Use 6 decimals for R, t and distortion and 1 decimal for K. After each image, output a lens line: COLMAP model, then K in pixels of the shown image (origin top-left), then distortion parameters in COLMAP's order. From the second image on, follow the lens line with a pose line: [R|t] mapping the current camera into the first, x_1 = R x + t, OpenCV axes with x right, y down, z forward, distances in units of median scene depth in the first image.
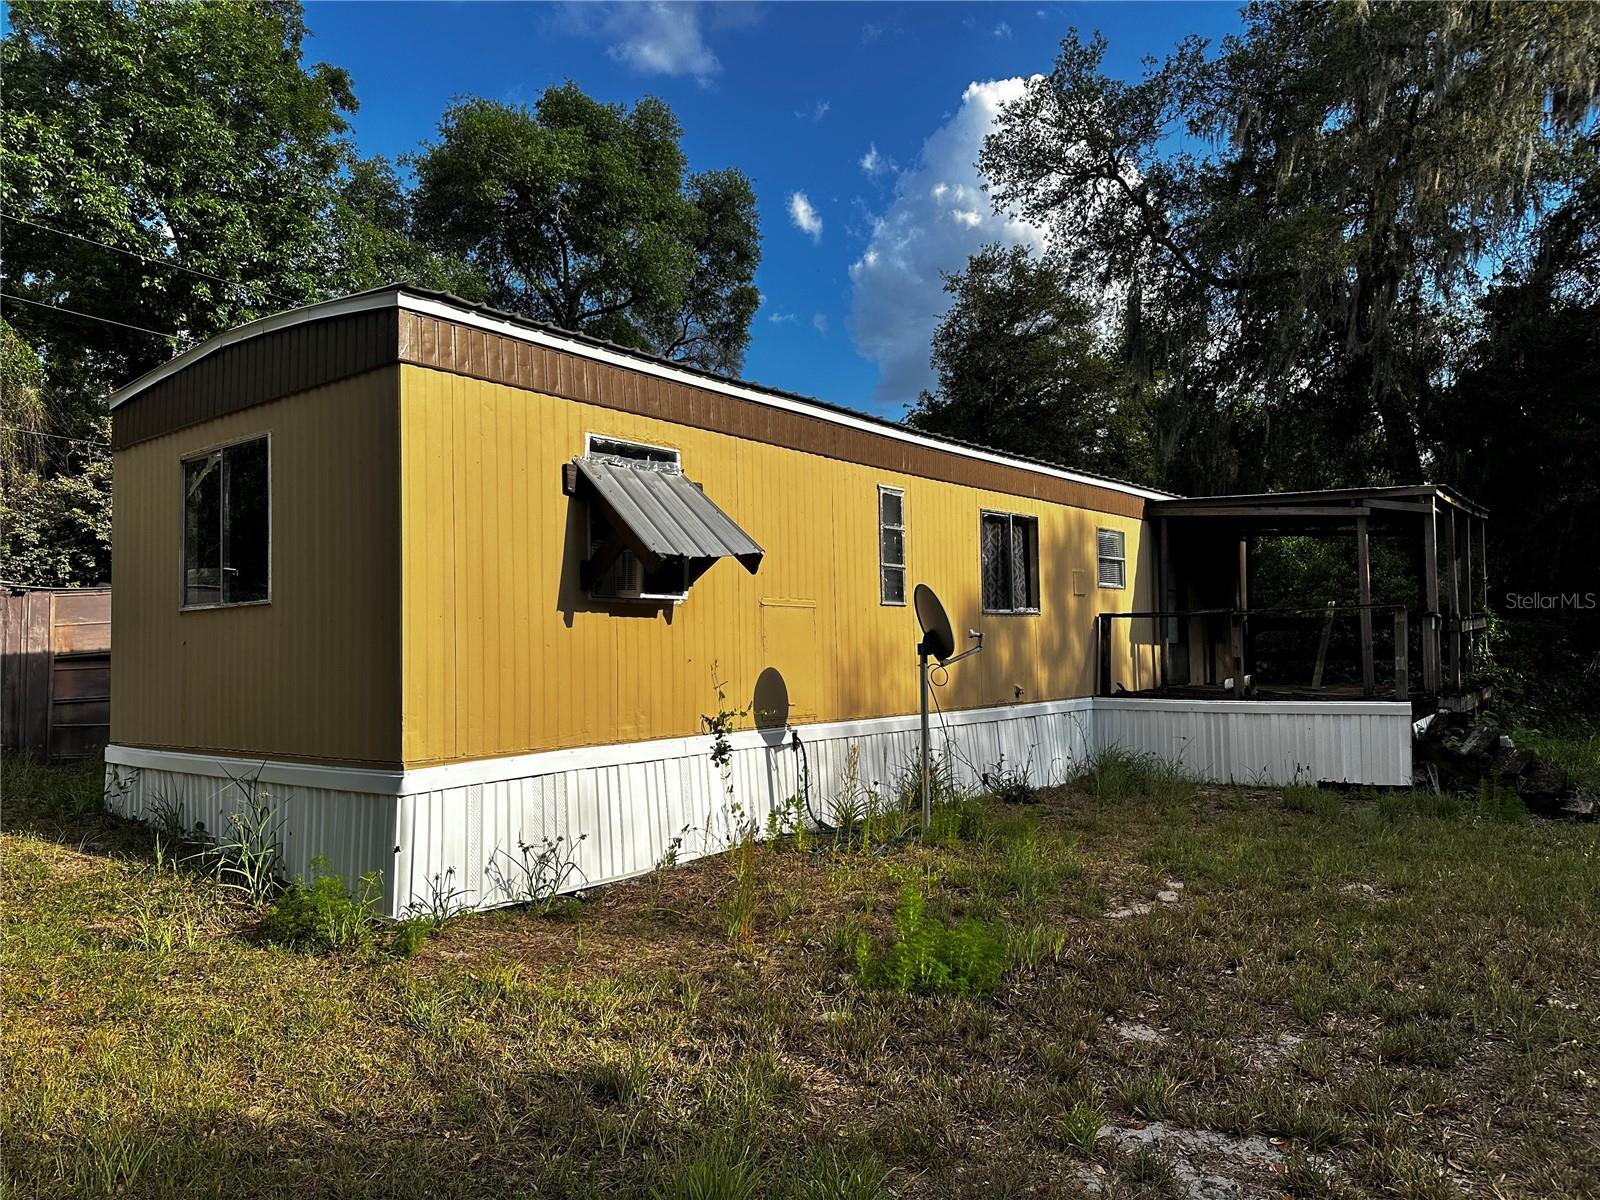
lens RADIAL K [[1109.1, 0, 800.0], [0, 1109.1, 600.0], [0, 0, 1]] dist [0.052236, -0.002278]
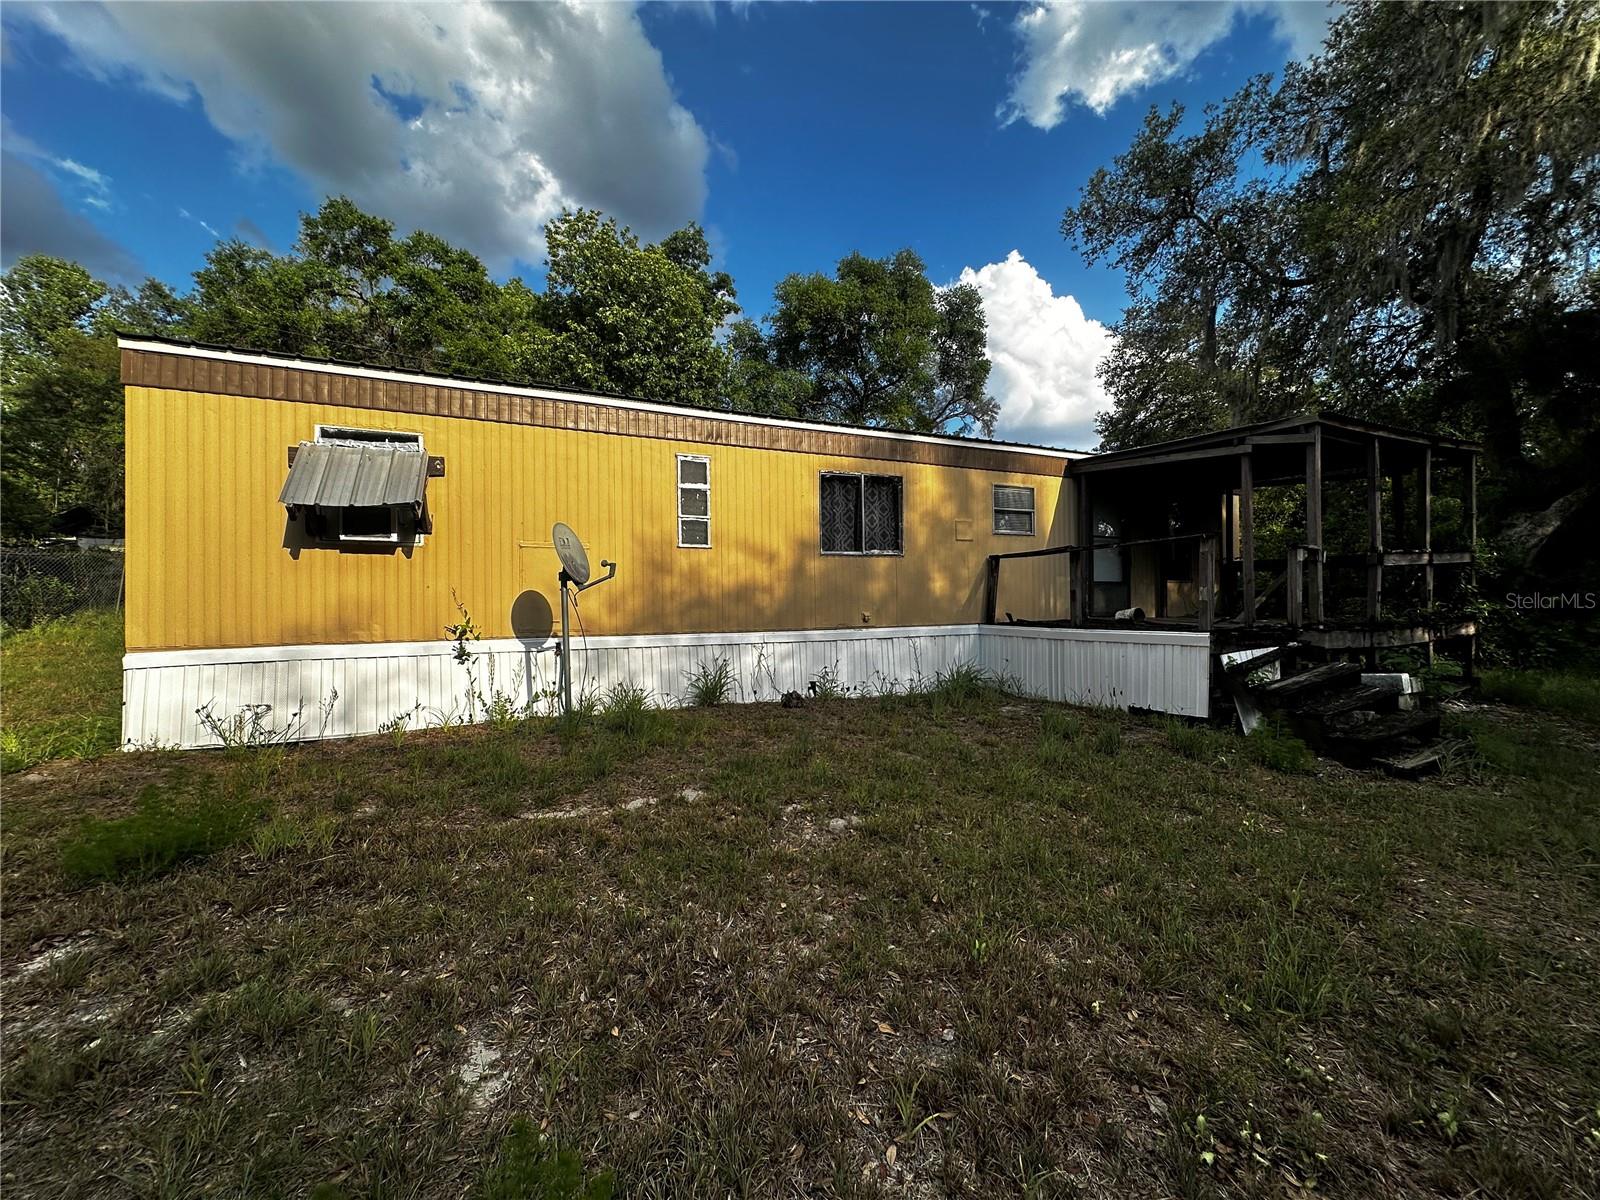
lens RADIAL K [[631.0, 0, 797.2], [0, 631.0, 604.0], [0, 0, 1]] dist [0.000492, 0.000328]
pose [[0.896415, 0.007650, -0.443150, 0.459863], [0.016763, 0.998550, 0.051147, 0.030847], [0.442899, -0.053277, 0.894987, 0.347093]]
